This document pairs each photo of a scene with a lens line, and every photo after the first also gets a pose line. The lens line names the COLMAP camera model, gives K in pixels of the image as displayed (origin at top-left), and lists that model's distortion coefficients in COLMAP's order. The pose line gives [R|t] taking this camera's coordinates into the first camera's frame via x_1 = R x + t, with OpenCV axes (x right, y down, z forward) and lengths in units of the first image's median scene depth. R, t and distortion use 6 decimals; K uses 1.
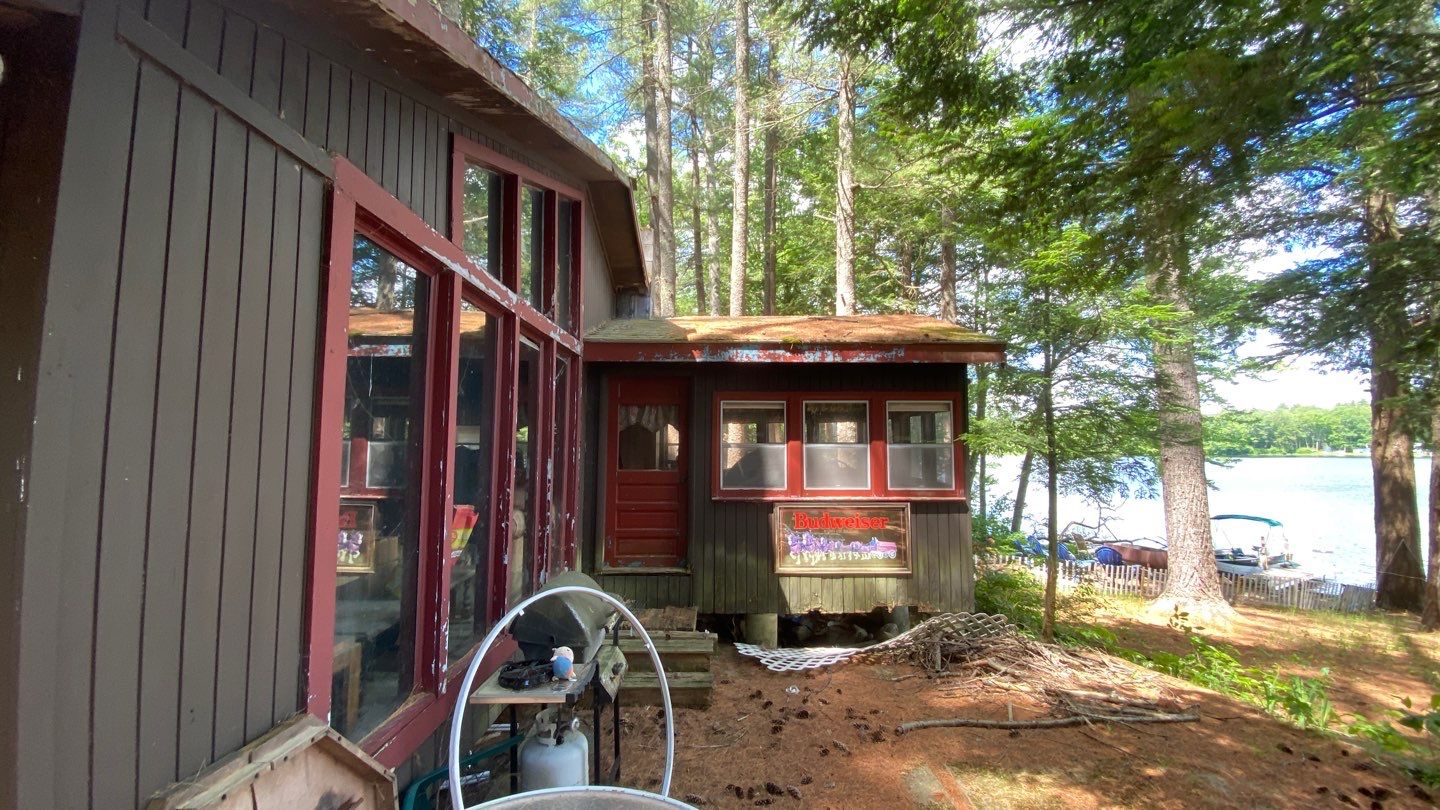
lens RADIAL K [[579.9, 0, 720.0], [0, 579.9, 405.0], [0, 0, 1]] dist [0.039562, -0.030279]
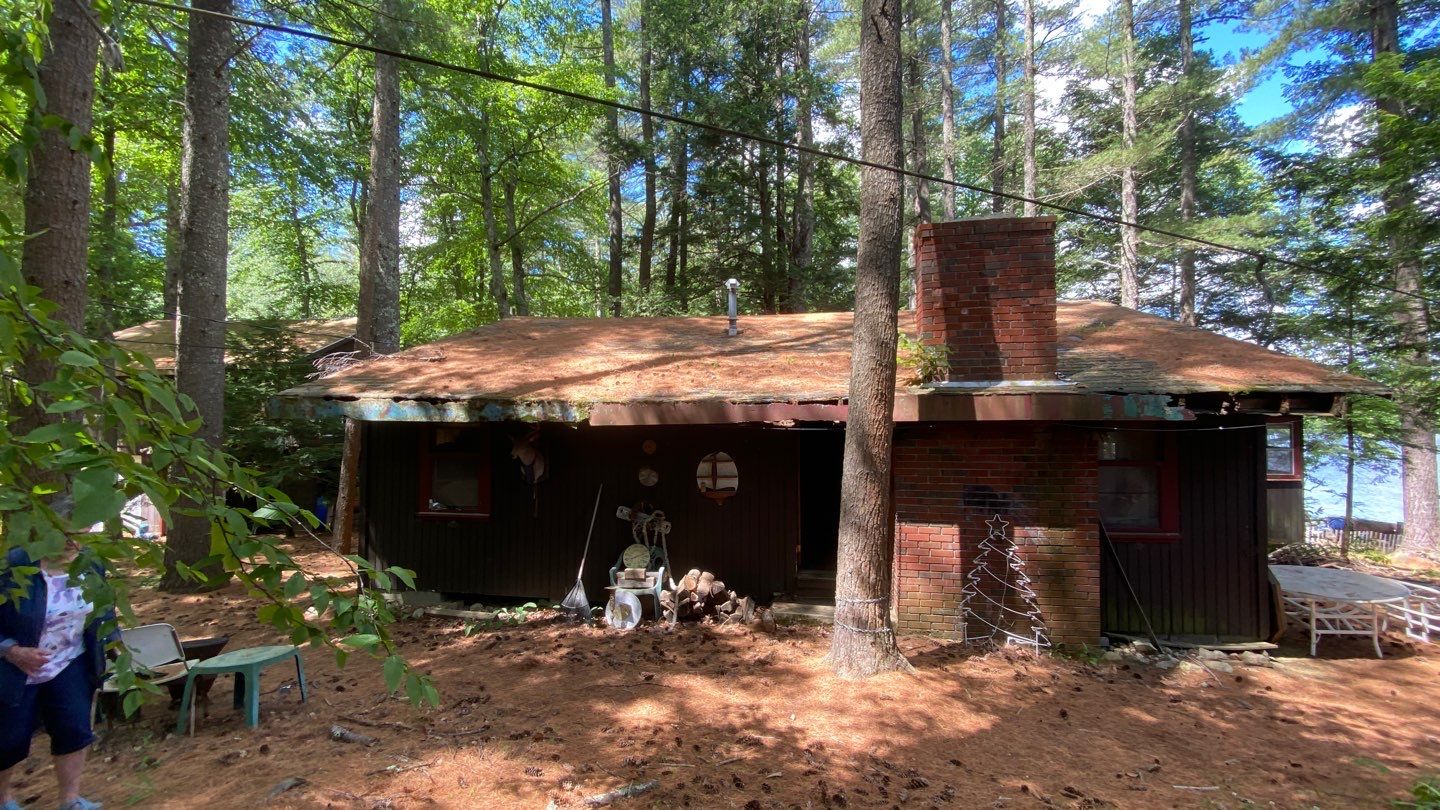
lens RADIAL K [[576.3, 0, 717.0], [0, 576.3, 402.6], [0, 0, 1]] dist [0.015754, -0.018034]
pose [[0.984413, -0.008360, -0.175672, -0.983360], [0.015717, 0.999055, 0.040526, -0.162362], [0.175167, -0.042655, 0.983614, -0.959175]]
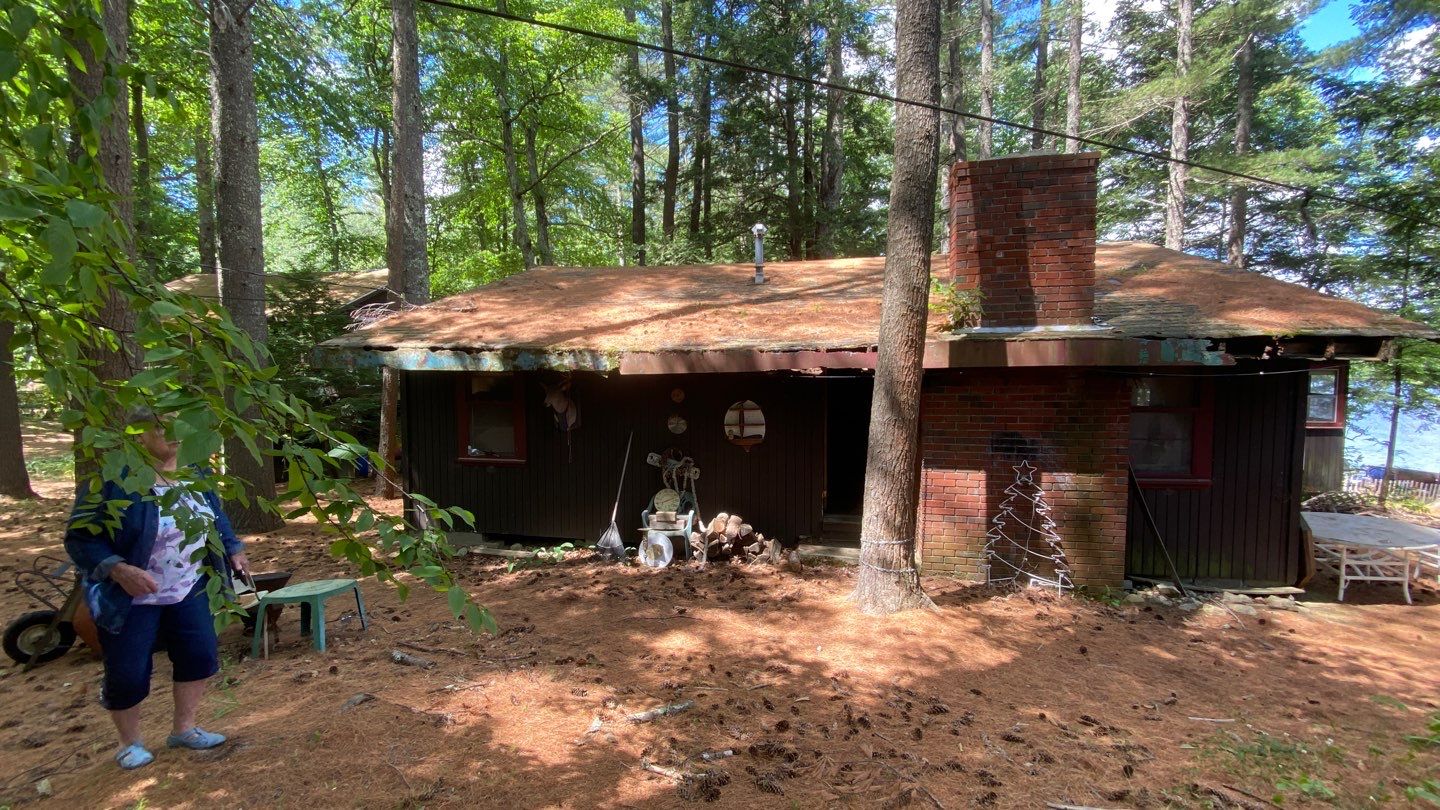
lens RADIAL K [[576.3, 0, 717.0], [0, 576.3, 402.6], [0, 0, 1]] dist [0.015754, -0.018034]
pose [[0.976367, 0.004531, -0.216069, -0.989024], [0.023368, 0.991705, 0.126392, -0.159824], [0.214850, -0.128455, 0.968163, -0.972778]]
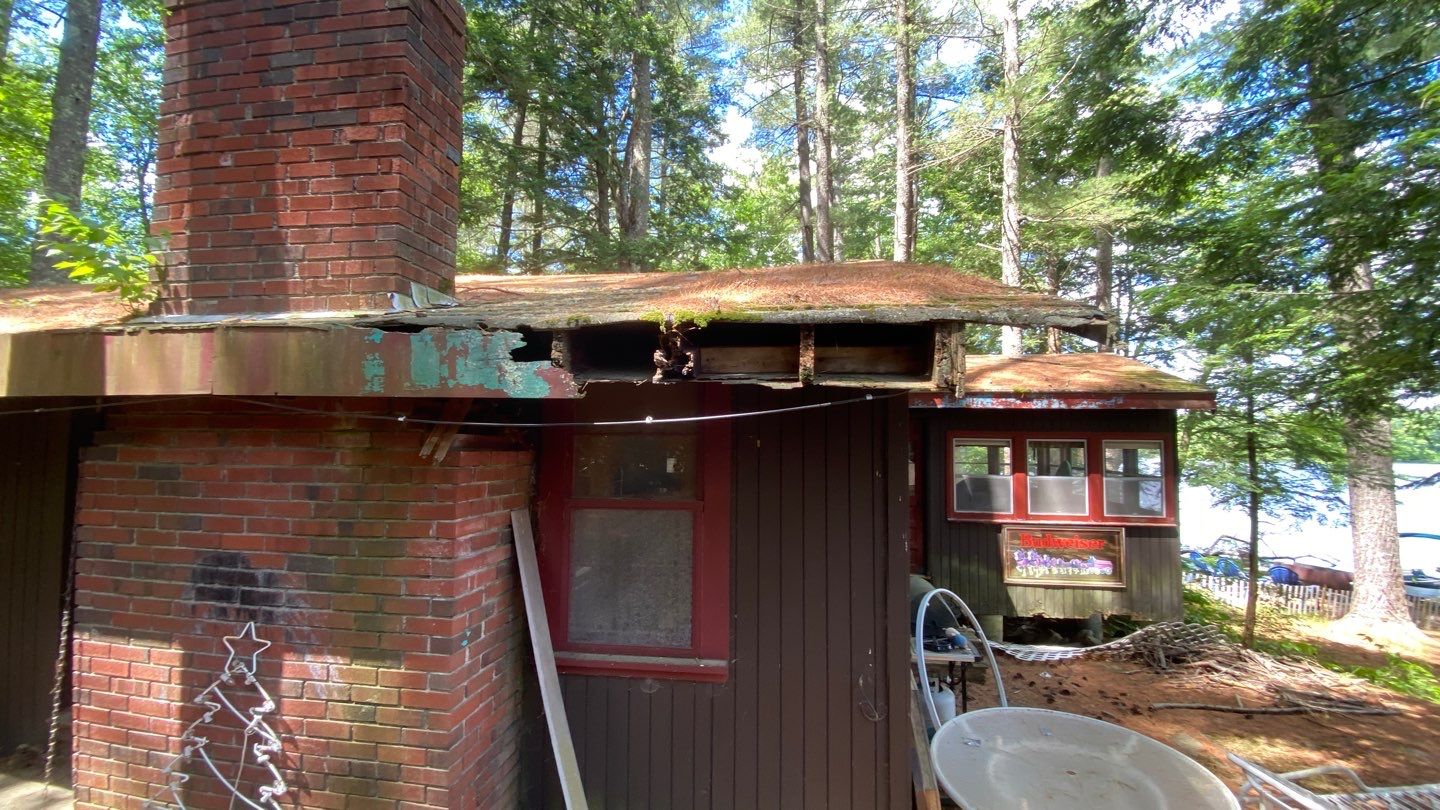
lens RADIAL K [[584.5, 0, 709.4], [0, 584.5, 406.6], [0, 0, 1]] dist [-0.001628, -0.009097]
pose [[0.986023, 0.002611, -0.166586, -0.305639], [-0.000780, 0.999939, 0.011055, -0.088820], [0.166605, -0.010770, 0.985965, -0.292002]]
